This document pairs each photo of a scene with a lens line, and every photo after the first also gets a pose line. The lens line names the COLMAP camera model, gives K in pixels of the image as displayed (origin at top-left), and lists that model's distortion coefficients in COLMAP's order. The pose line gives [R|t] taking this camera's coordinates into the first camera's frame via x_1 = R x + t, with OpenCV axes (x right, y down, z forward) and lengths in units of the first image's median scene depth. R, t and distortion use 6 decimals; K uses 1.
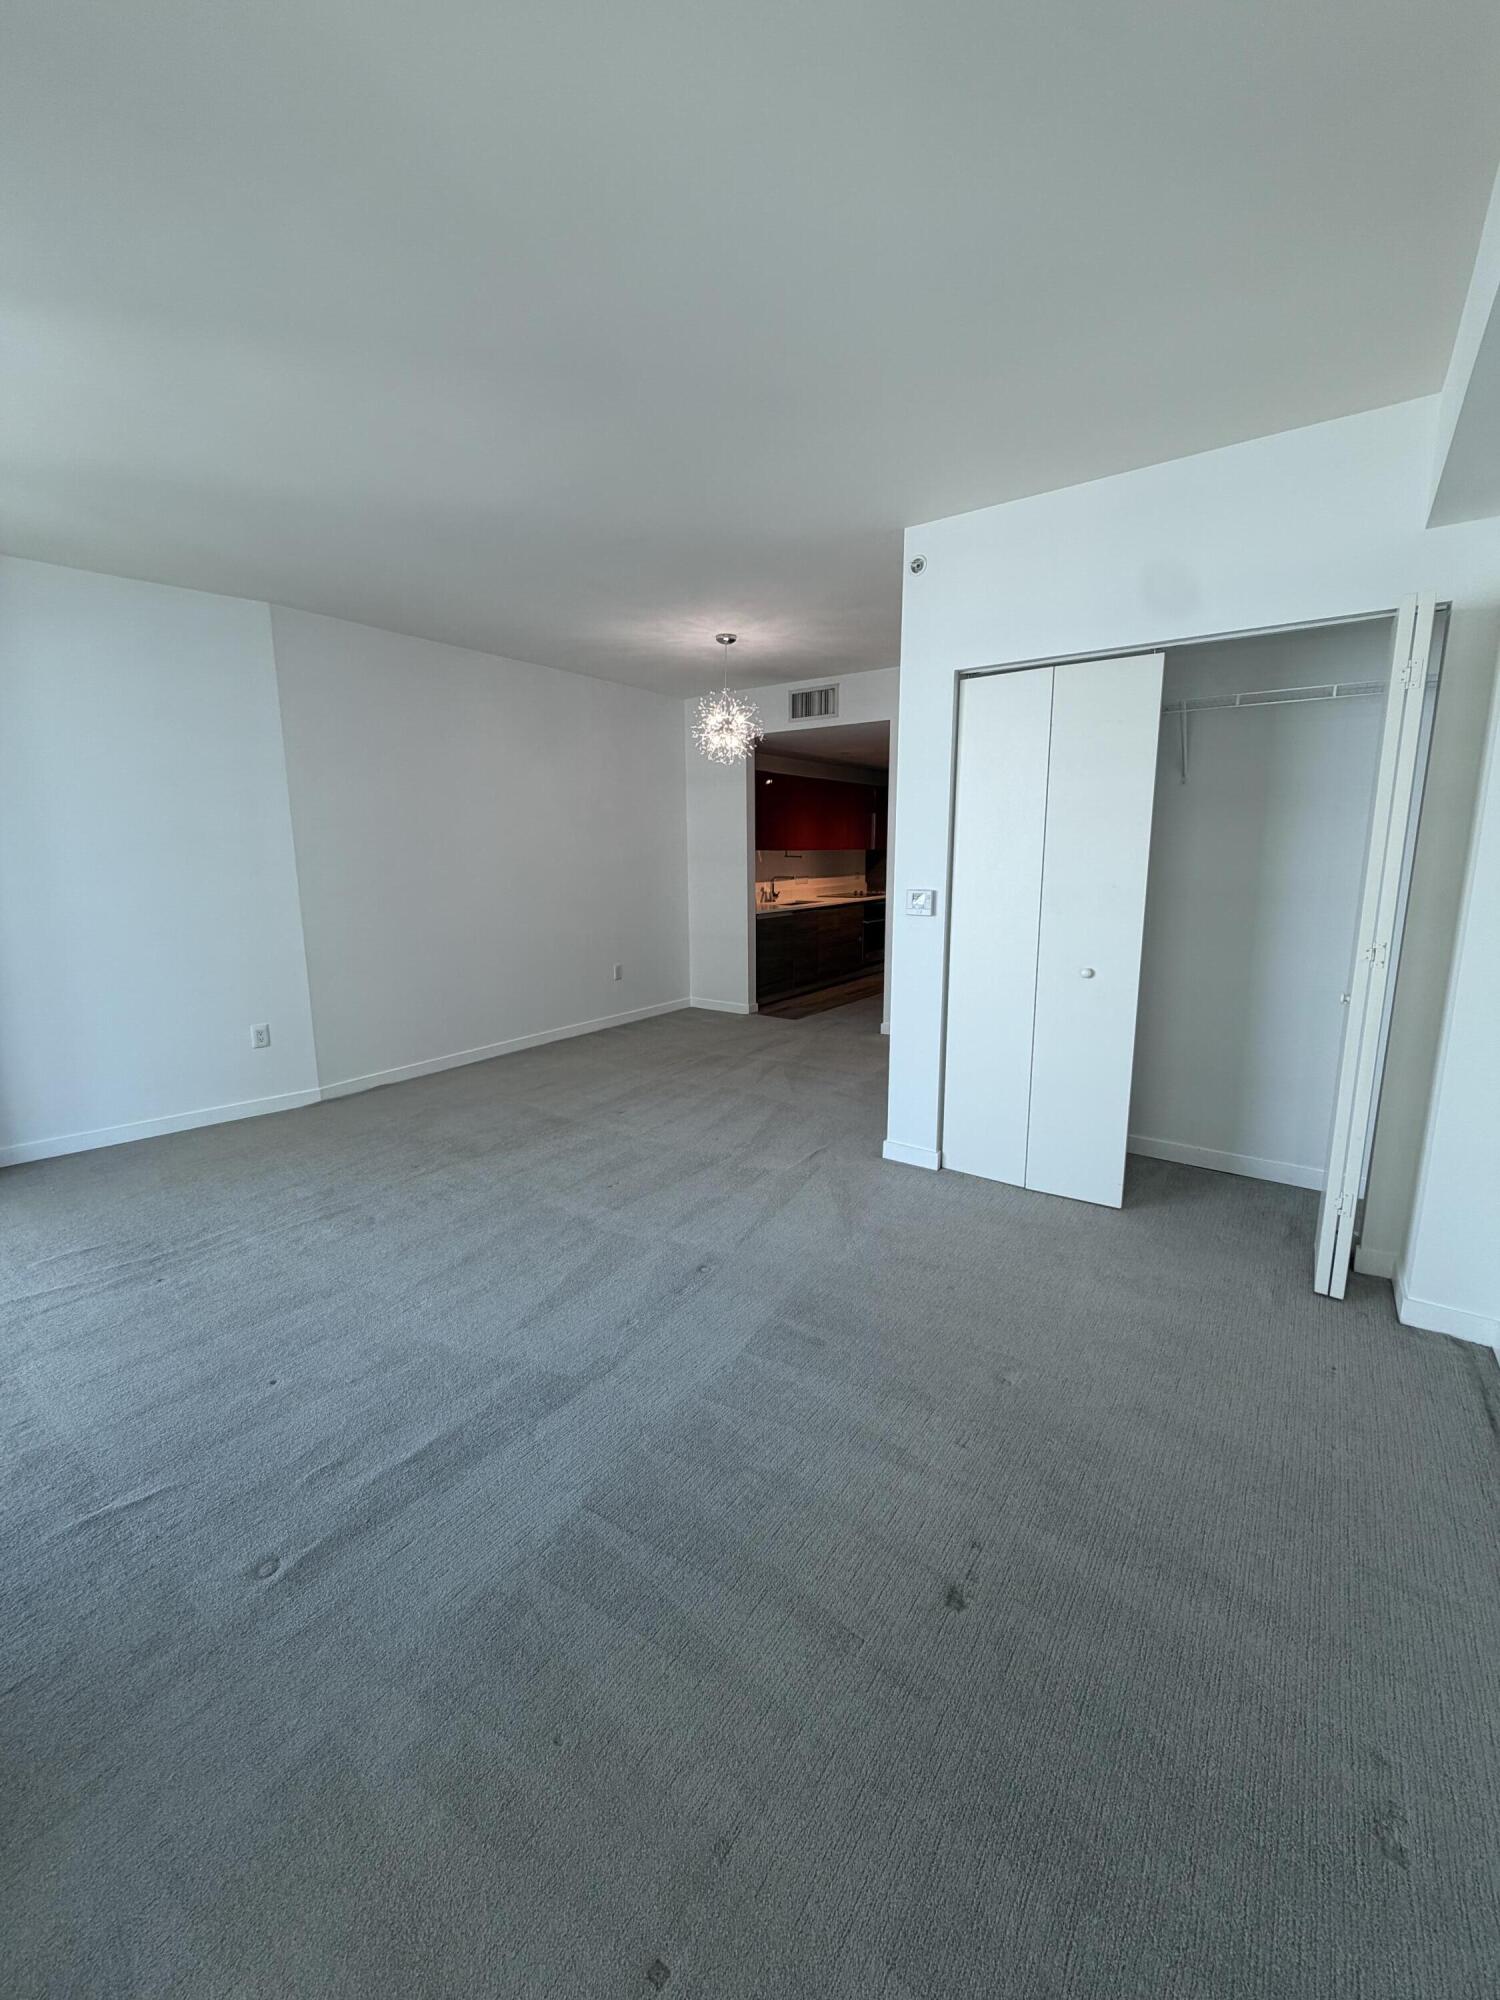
lens RADIAL K [[799.1, 0, 751.3], [0, 799.1, 993.5], [0, 0, 1]] dist [0.000014, 0.000129]
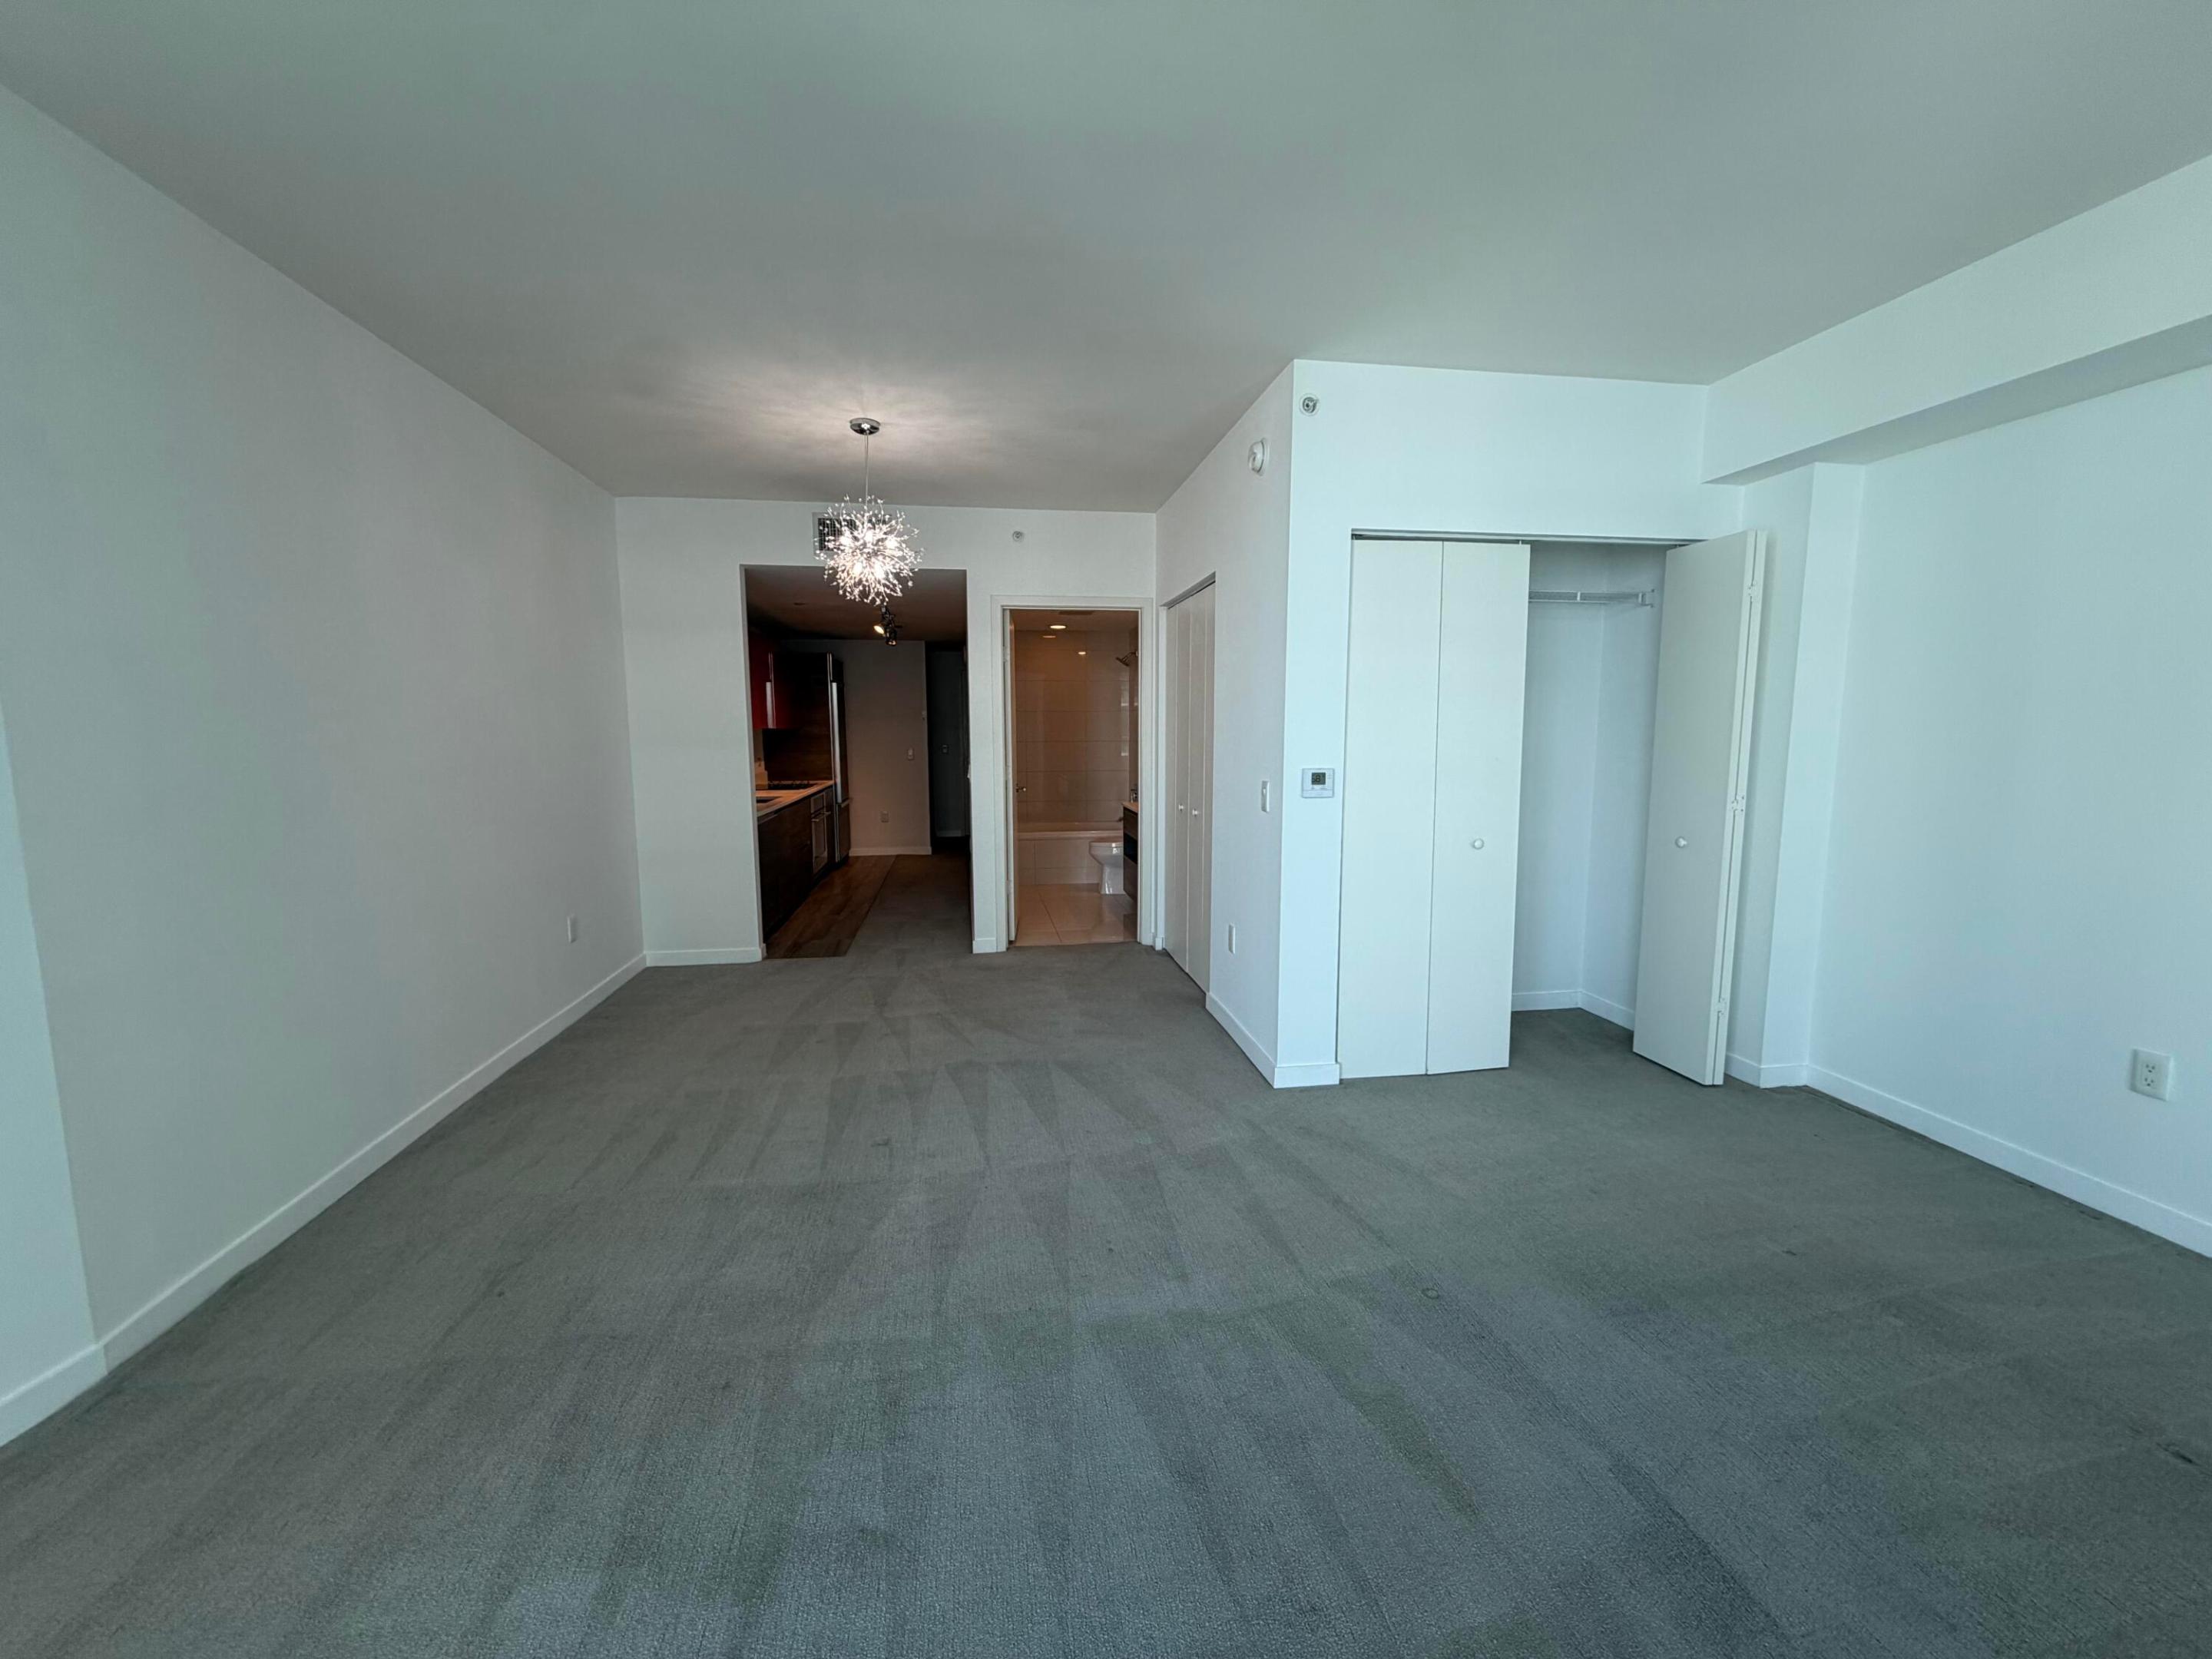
lens RADIAL K [[883.8, 0, 1098.5], [0, 883.8, 832.1], [0, 0, 1]] dist [0.000014, 0.000129]
pose [[0.716151, -0.078026, 0.693571, -0.707682], [0.123369, 0.992236, -0.015761, -0.083181], [-0.686956, 0.096852, 0.720216, 0.525657]]
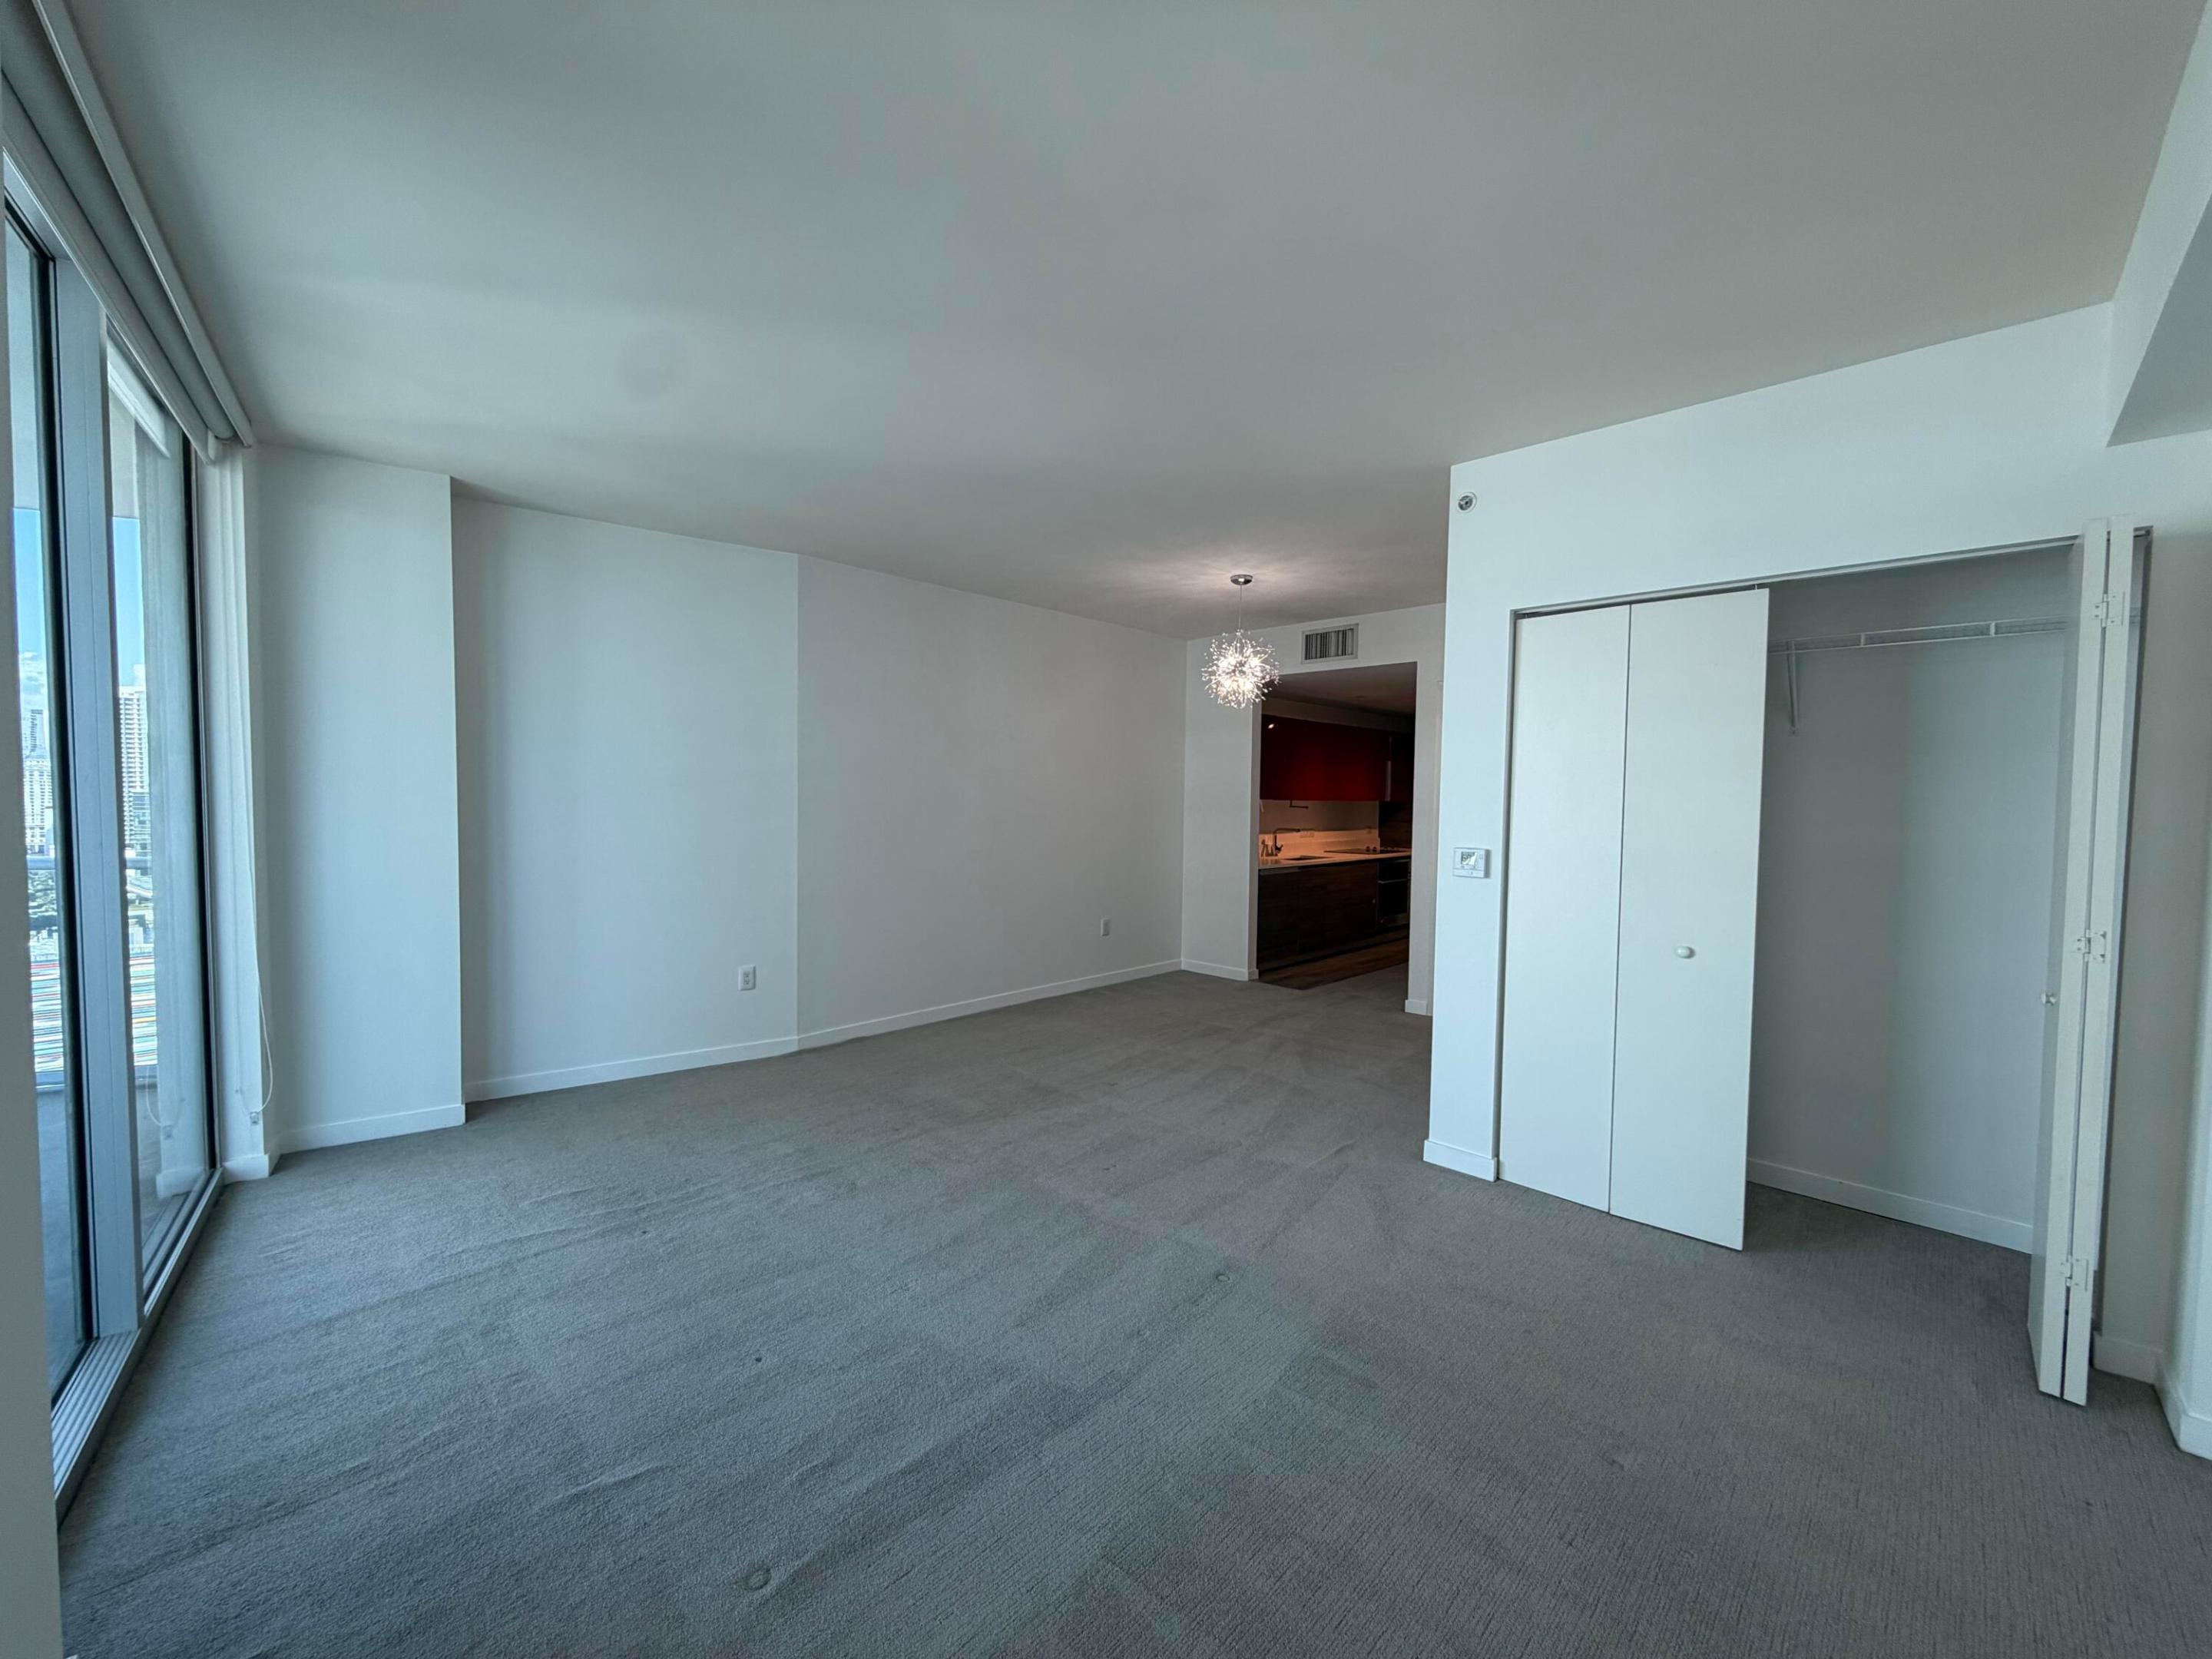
lens RADIAL K [[883.8, 0, 1100.6], [0, 883.8, 831.6], [0, 0, 1]] dist [0.000014, 0.000129]
pose [[0.988621, 0.026135, -0.148139, -0.053416], [-0.046366, 0.989786, -0.134808, 0.002858], [0.143103, 0.140143, 0.979735, -0.017987]]
